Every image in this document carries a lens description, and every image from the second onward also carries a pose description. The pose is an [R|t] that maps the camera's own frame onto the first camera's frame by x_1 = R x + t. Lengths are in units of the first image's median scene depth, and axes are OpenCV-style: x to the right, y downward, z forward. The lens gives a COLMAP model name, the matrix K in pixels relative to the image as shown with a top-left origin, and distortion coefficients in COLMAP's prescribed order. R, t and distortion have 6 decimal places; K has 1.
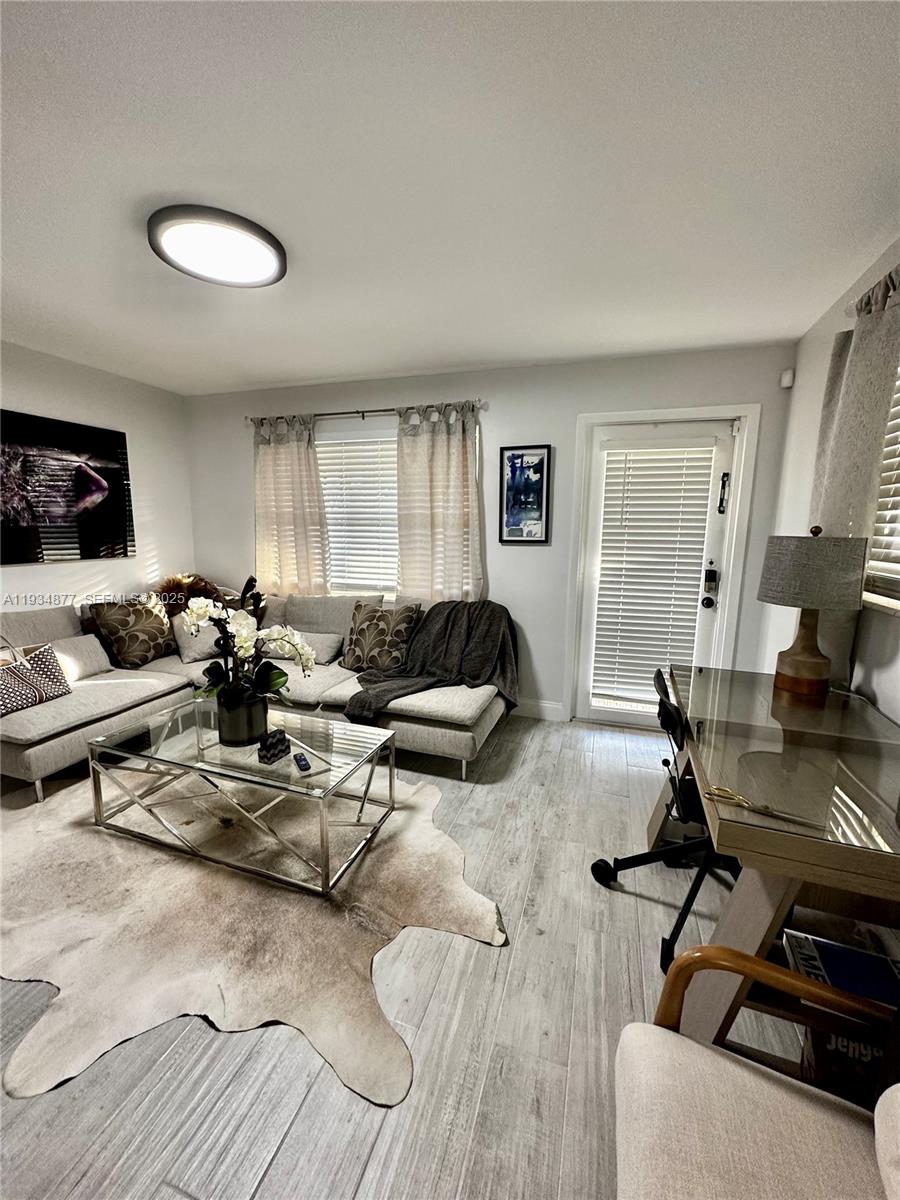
lens RADIAL K [[477.1, 0, 450.0], [0, 477.1, 600.0], [0, 0, 1]] dist [0.000315, 0.000123]
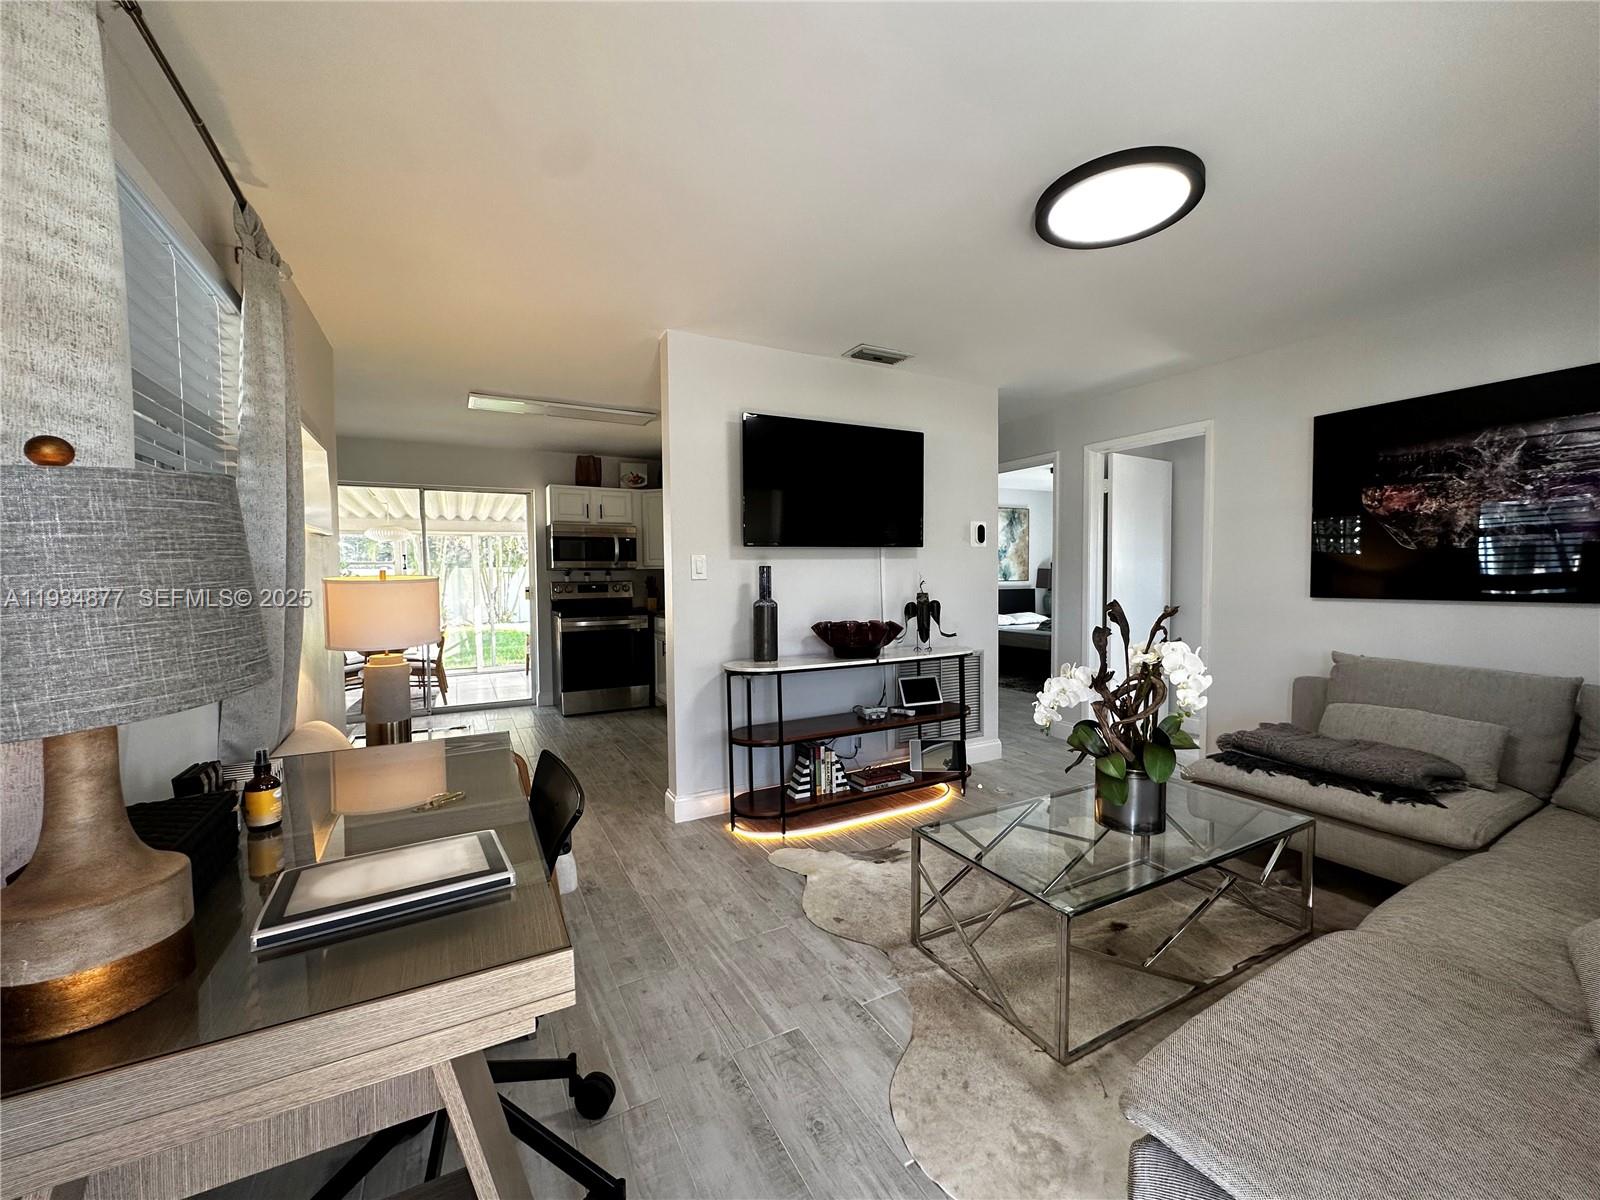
lens RADIAL K [[625.3, 0, 798.3], [0, 625.3, 614.4], [0, 0, 1]] dist [-0.015280, 0.000545]
pose [[-0.688091, 0.045360, -0.724206, 0.422664], [-0.108580, 0.980371, 0.164570, -0.097188], [0.717455, 0.191873, -0.669659, 0.900201]]
